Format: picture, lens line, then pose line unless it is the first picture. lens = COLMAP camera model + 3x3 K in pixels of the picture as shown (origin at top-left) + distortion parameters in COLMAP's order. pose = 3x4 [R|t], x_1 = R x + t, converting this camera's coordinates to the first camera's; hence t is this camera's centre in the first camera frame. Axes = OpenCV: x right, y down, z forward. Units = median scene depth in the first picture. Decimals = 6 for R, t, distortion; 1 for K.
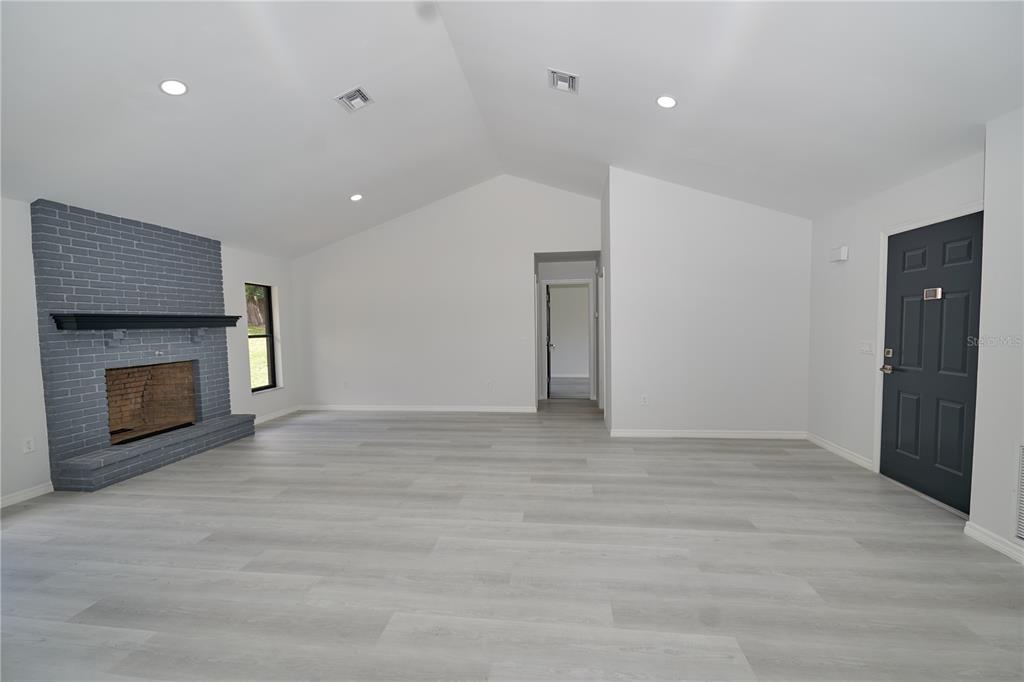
lens RADIAL K [[413.3, 0, 512.6], [0, 413.3, 346.5], [0, 0, 1]] dist [0.000093, -0.000236]
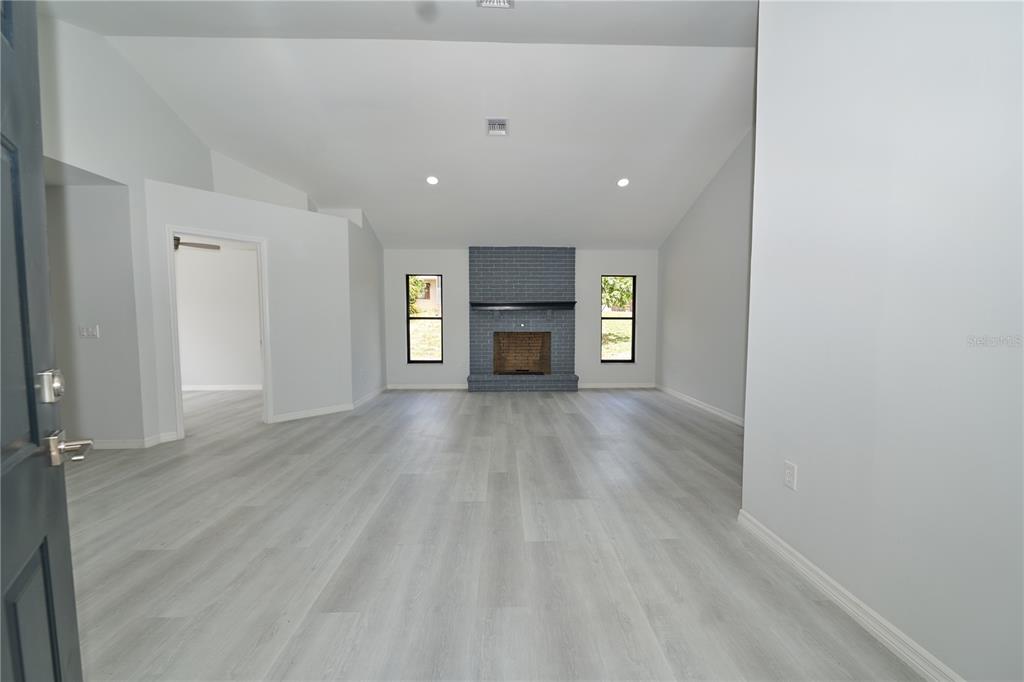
lens RADIAL K [[407.9, 0, 512.8], [0, 407.9, 345.1], [0, 0, 1]] dist [0.017949, -0.010781]
pose [[0.161369, 0.080820, -0.983579, 0.734809], [-0.058794, 0.995658, 0.072166, -0.020377], [0.985141, 0.046184, 0.165420, 0.696332]]
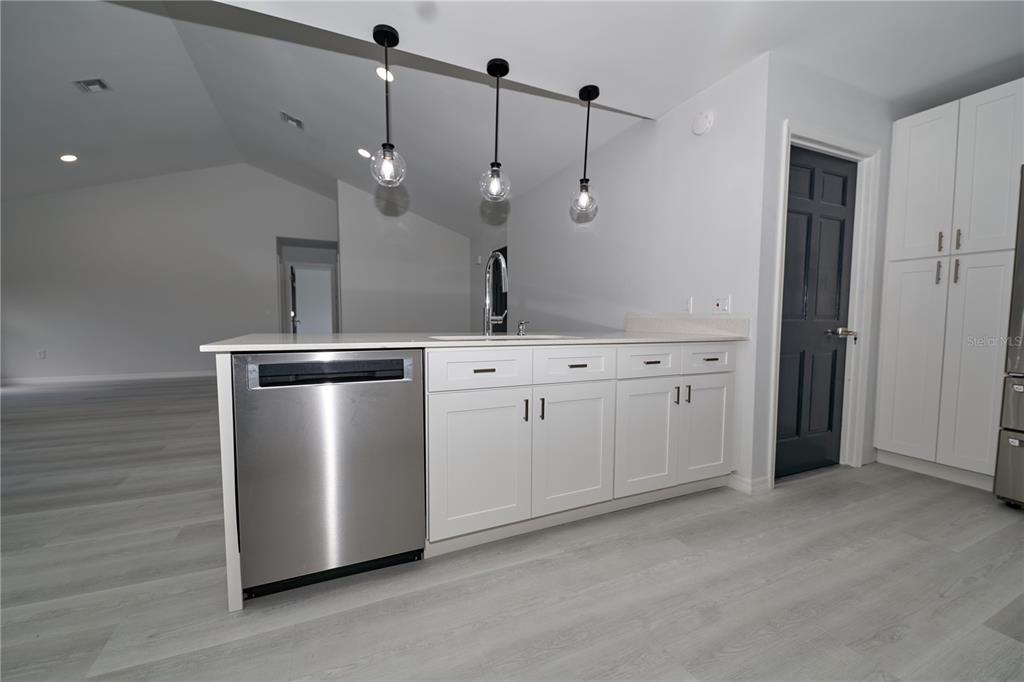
lens RADIAL K [[407.9, 0, 512.8], [0, 407.9, 345.1], [0, 0, 1]] dist [0.017949, -0.010781]
pose [[0.850854, -0.010491, 0.525297, 0.011125], [0.007643, 0.999942, 0.007591, 0.110967], [-0.525346, -0.002445, 0.850885, -0.492930]]
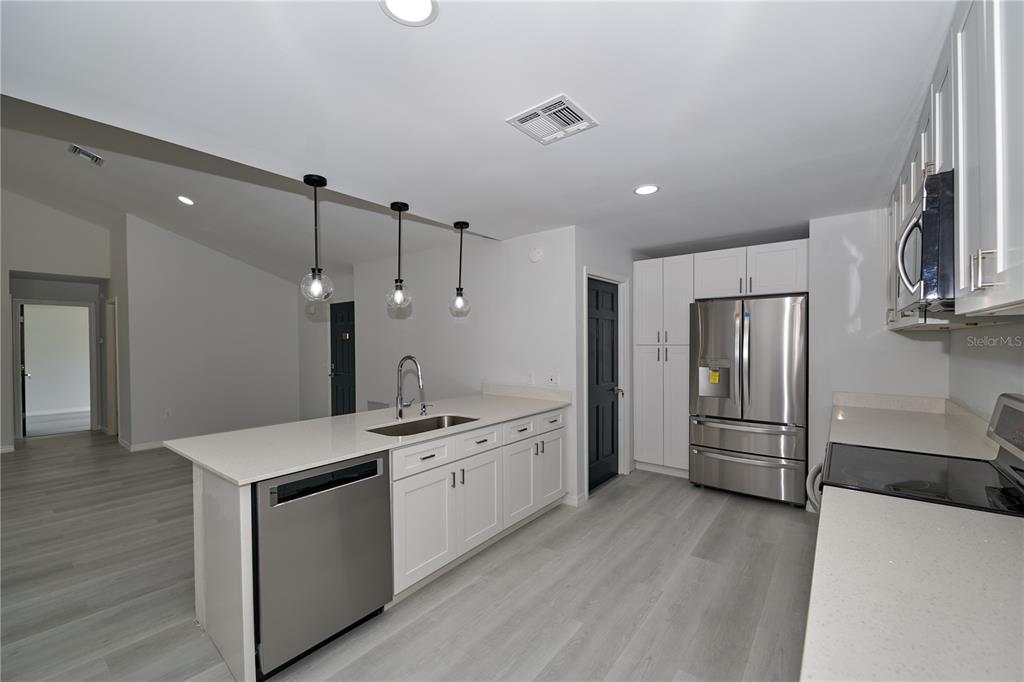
lens RADIAL K [[413.3, 0, 512.6], [0, 413.3, 346.5], [0, 0, 1]] dist [0.000093, -0.000236]
pose [[0.516161, 0.002751, 0.856487, -0.210229], [0.044698, 0.998546, -0.030145, 0.015978], [-0.855325, 0.053843, 0.515287, -0.529377]]
